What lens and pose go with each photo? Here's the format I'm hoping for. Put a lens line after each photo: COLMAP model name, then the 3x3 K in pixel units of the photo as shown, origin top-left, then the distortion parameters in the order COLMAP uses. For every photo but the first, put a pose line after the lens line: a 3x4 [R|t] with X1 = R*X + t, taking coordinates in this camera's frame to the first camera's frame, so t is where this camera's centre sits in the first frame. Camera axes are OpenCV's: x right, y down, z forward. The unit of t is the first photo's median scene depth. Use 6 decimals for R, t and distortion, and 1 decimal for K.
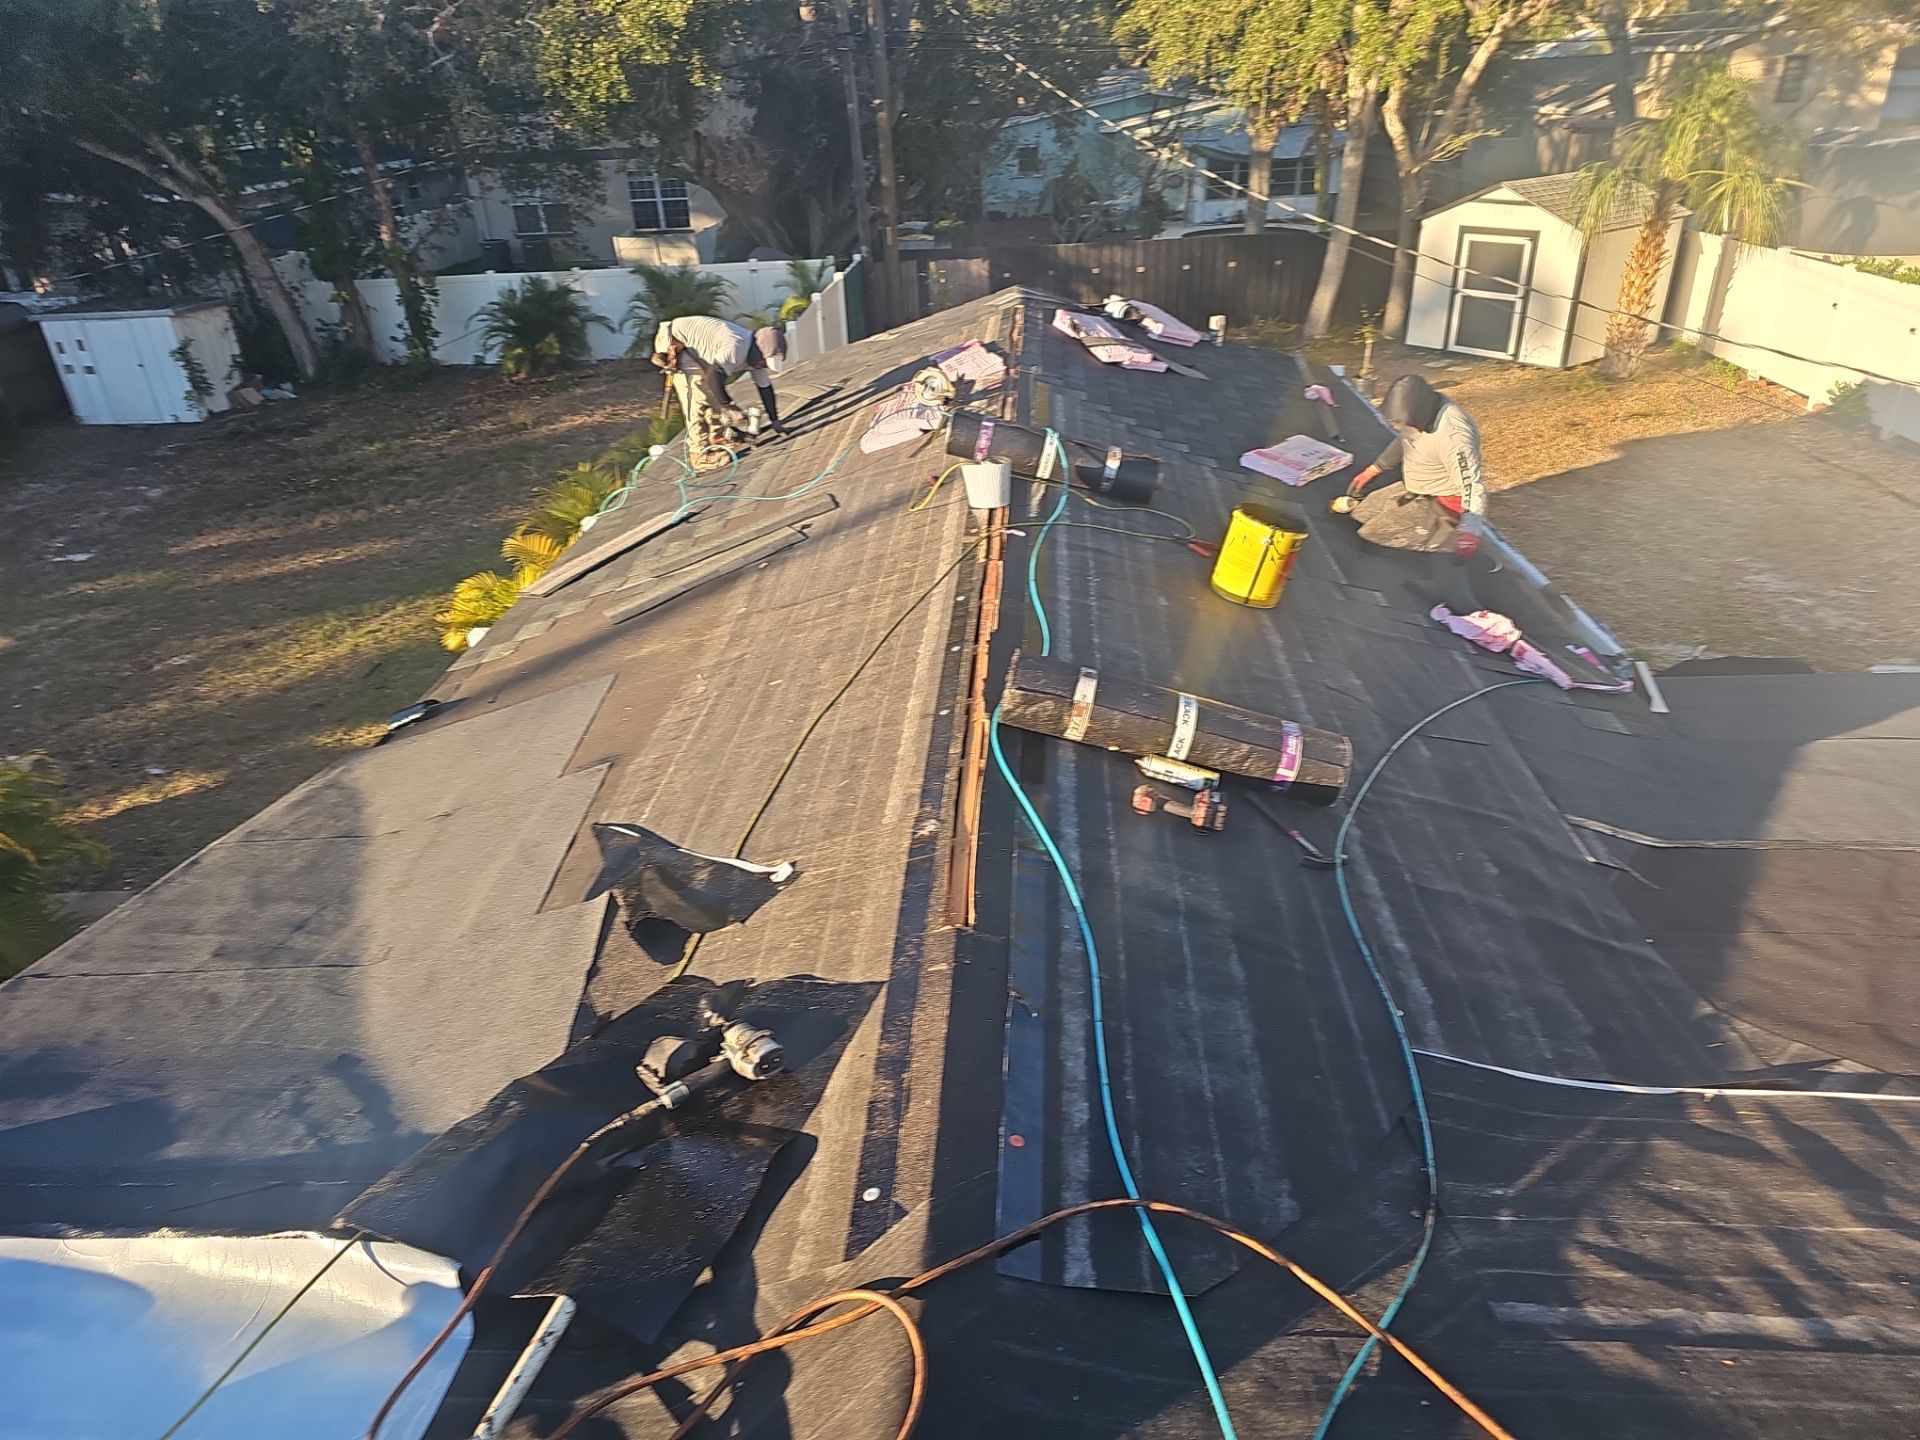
lens RADIAL K [[1297.0, 0, 959.5], [0, 1297.0, 728.9], [0, 0, 1]] dist [0.051403, -0.040469]
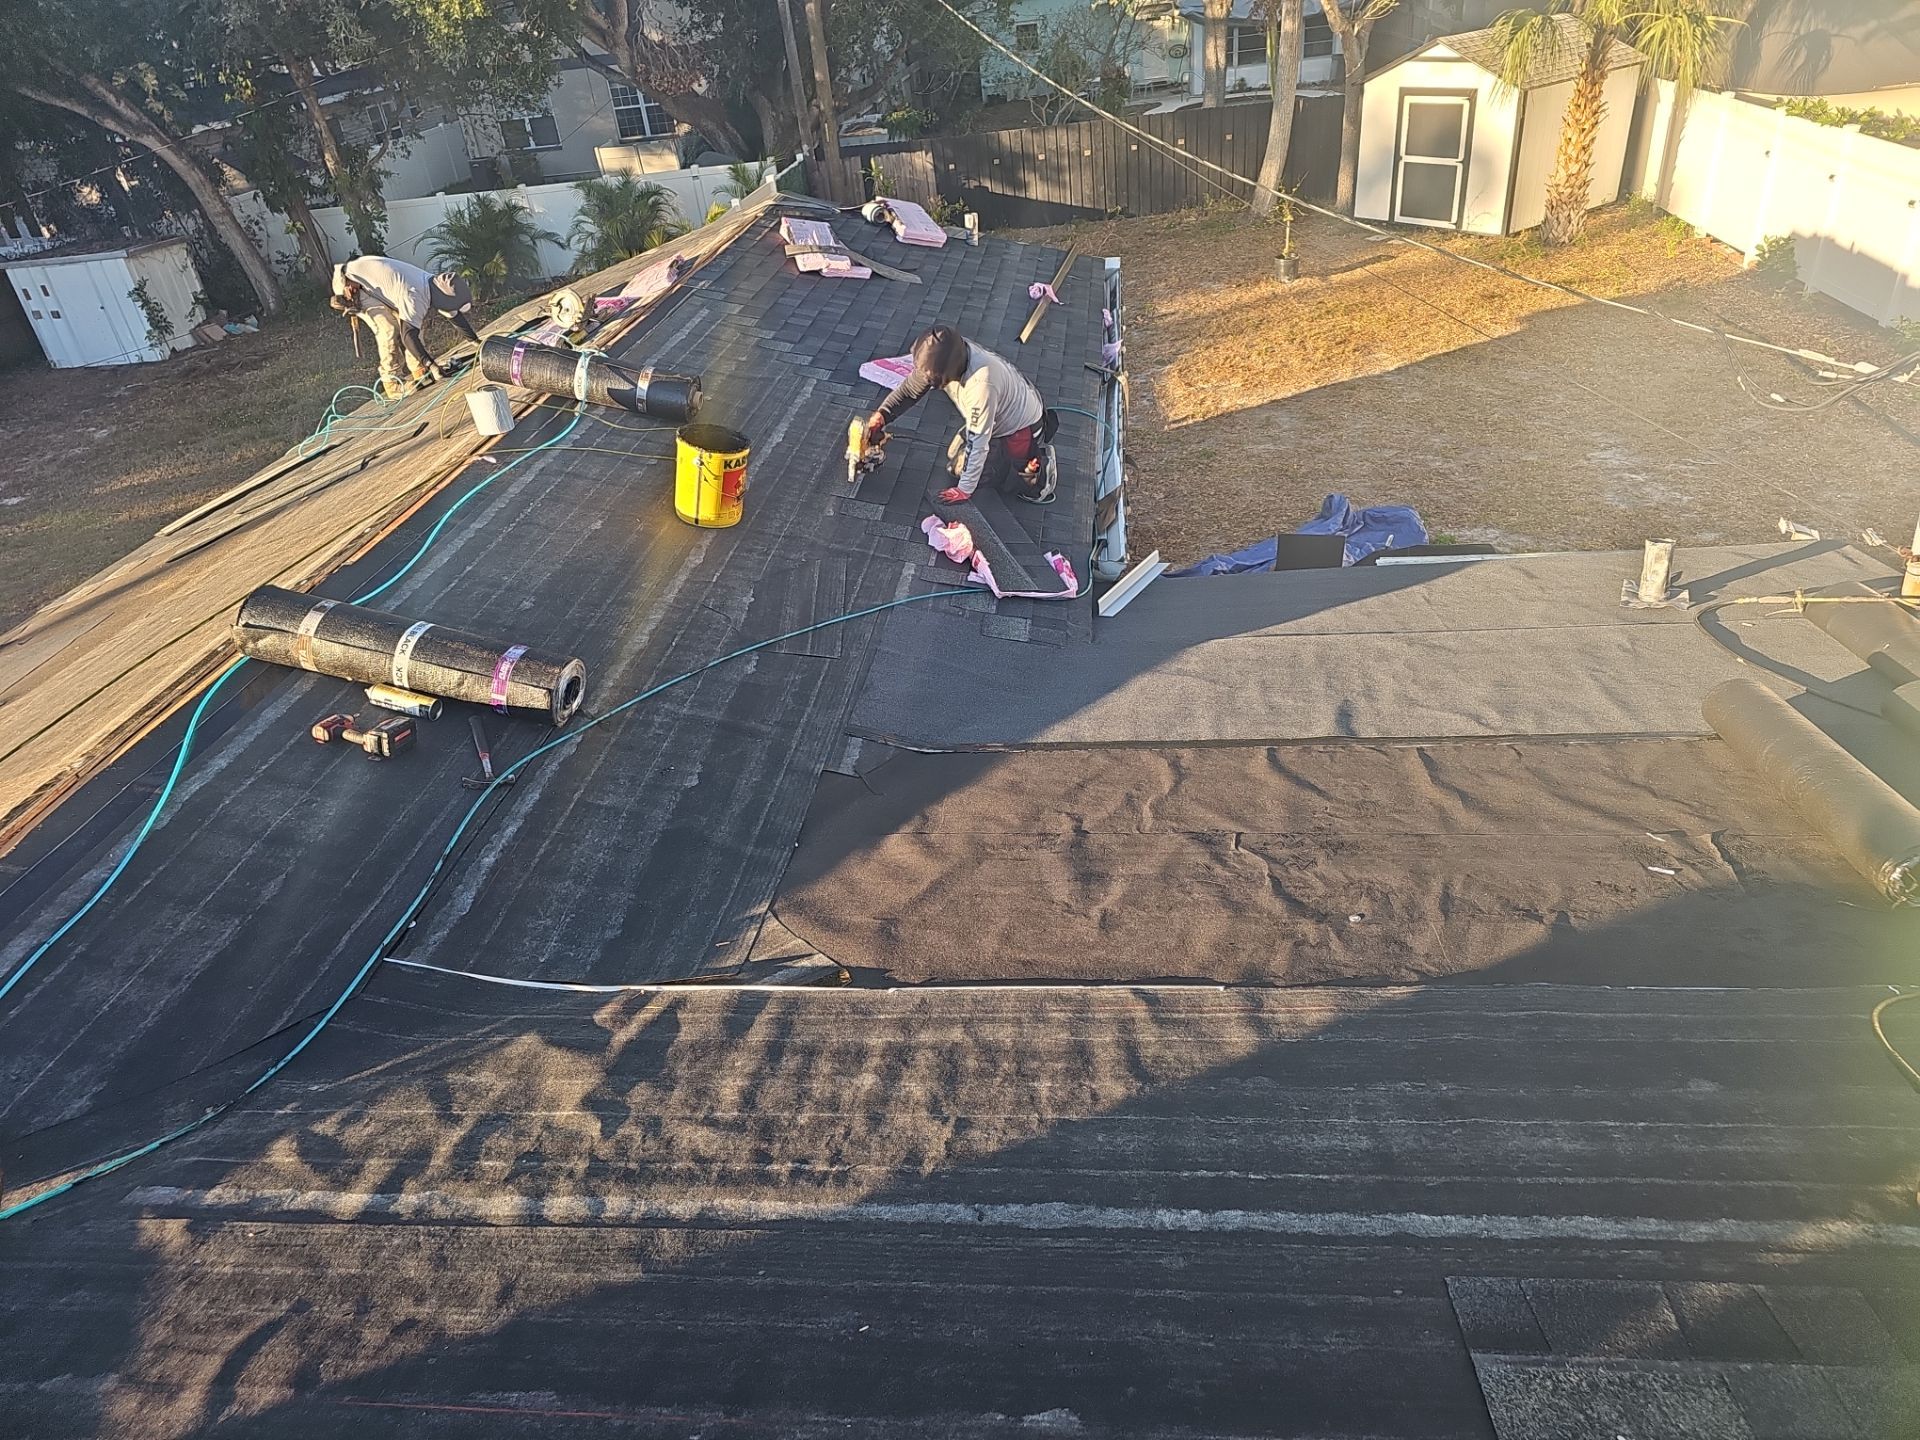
lens RADIAL K [[1297.9, 0, 960.0], [0, 1297.9, 720.0], [0, 0, 1]] dist [0.047207, -0.033301]
pose [[0.997231, -0.030676, -0.067744, 0.123124], [0.035259, 0.997095, 0.067521, -0.000987], [0.065476, -0.069723, 0.995415, -0.004122]]
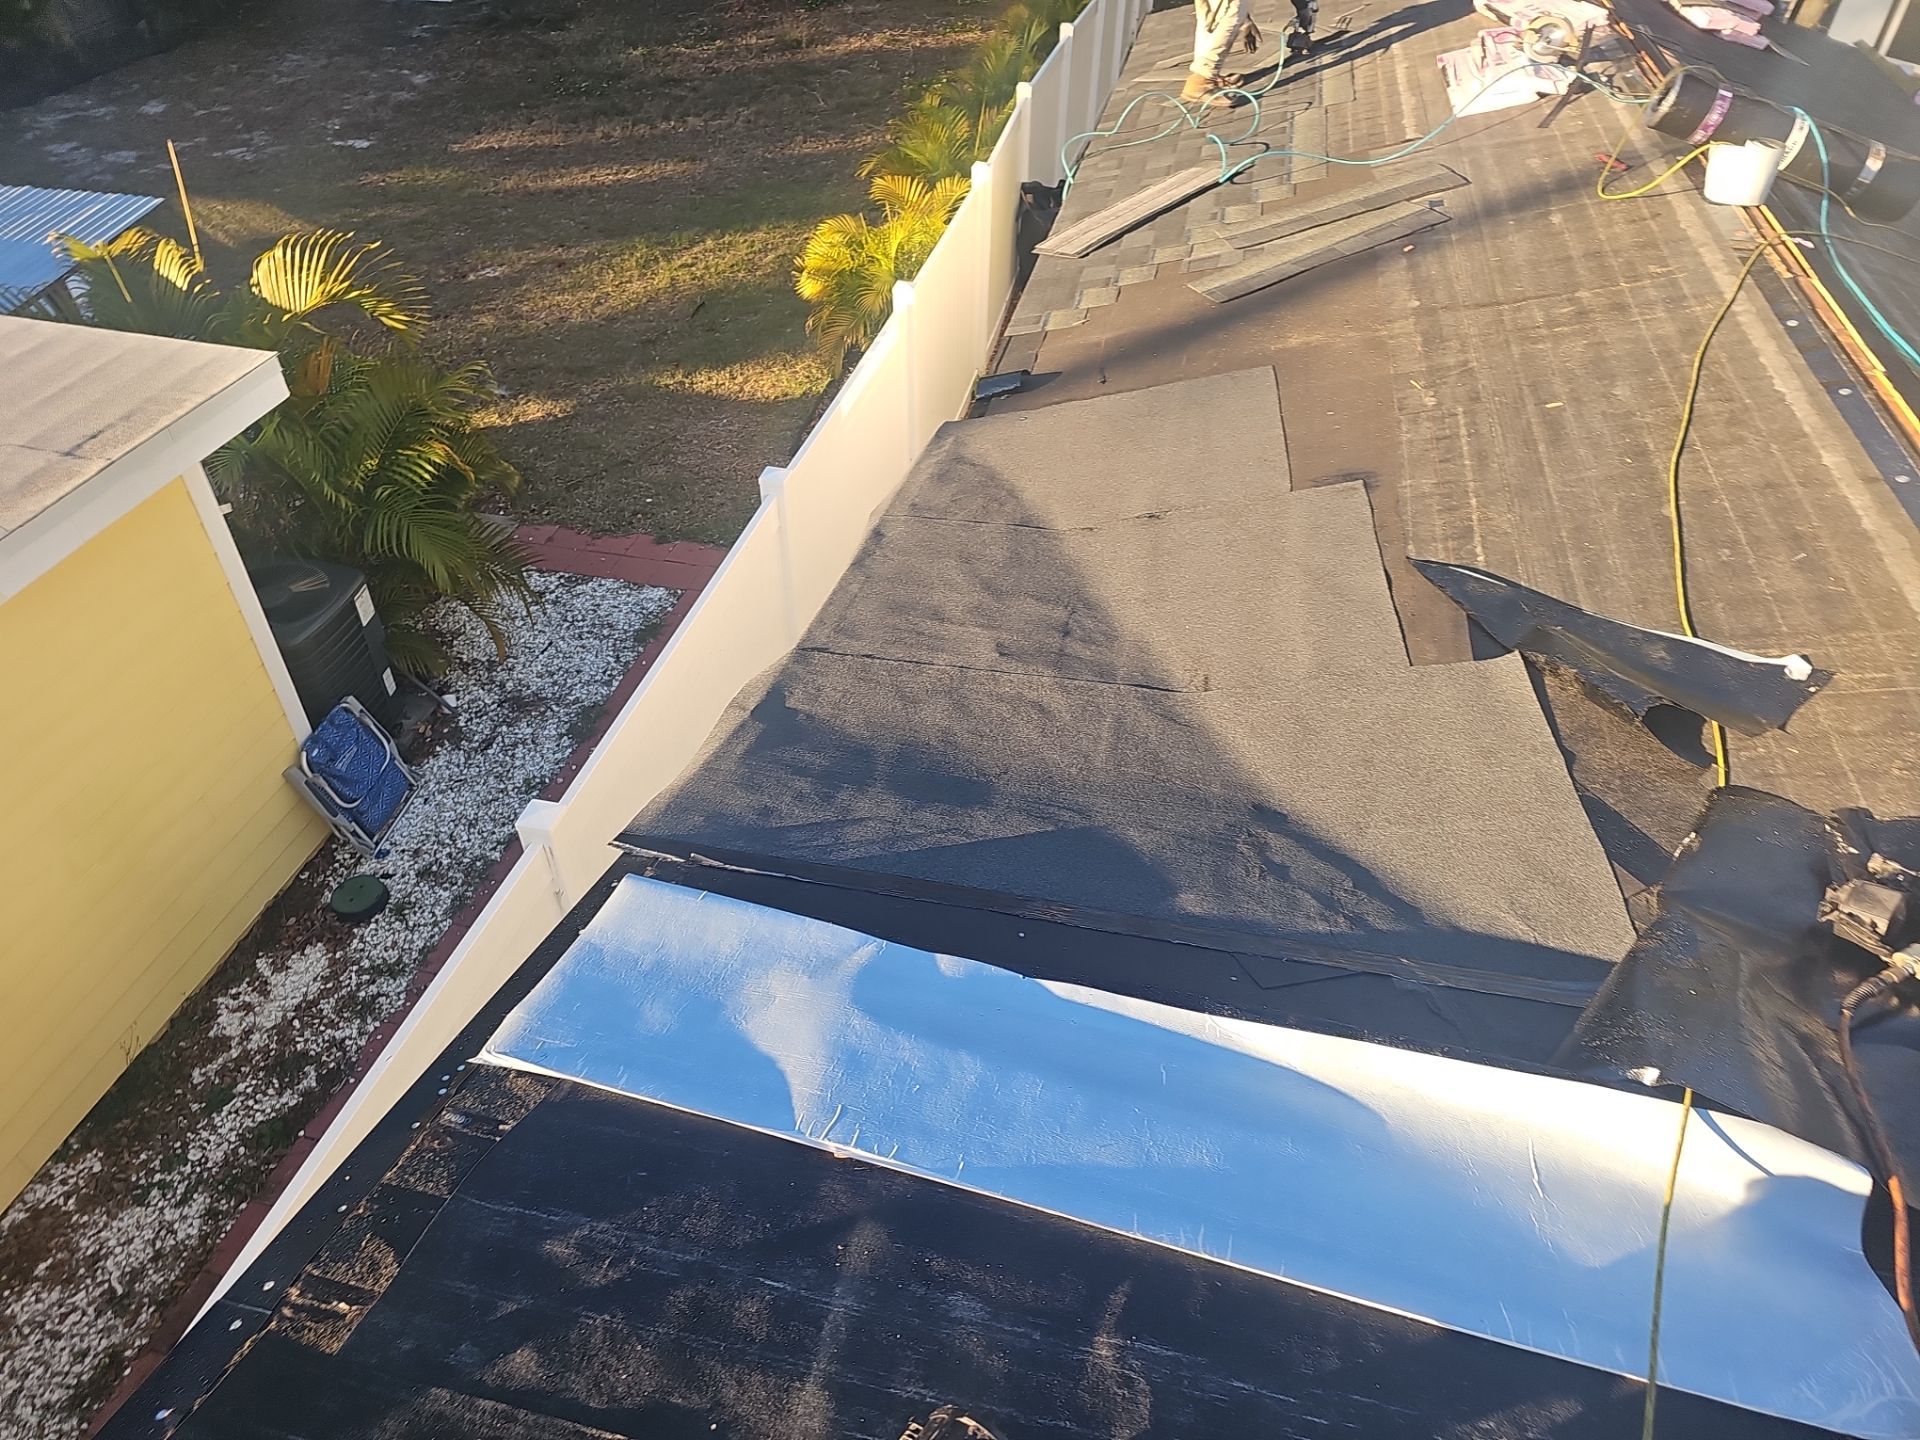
lens RADIAL K [[1297.0, 0, 959.5], [0, 1297.0, 728.9], [0, 0, 1]] dist [0.051403, -0.040469]
pose [[0.986461, 0.146316, -0.074064, -0.089676], [-0.125802, 0.964882, 0.230599, 0.003830], [0.105203, -0.218159, 0.970226, 0.022900]]
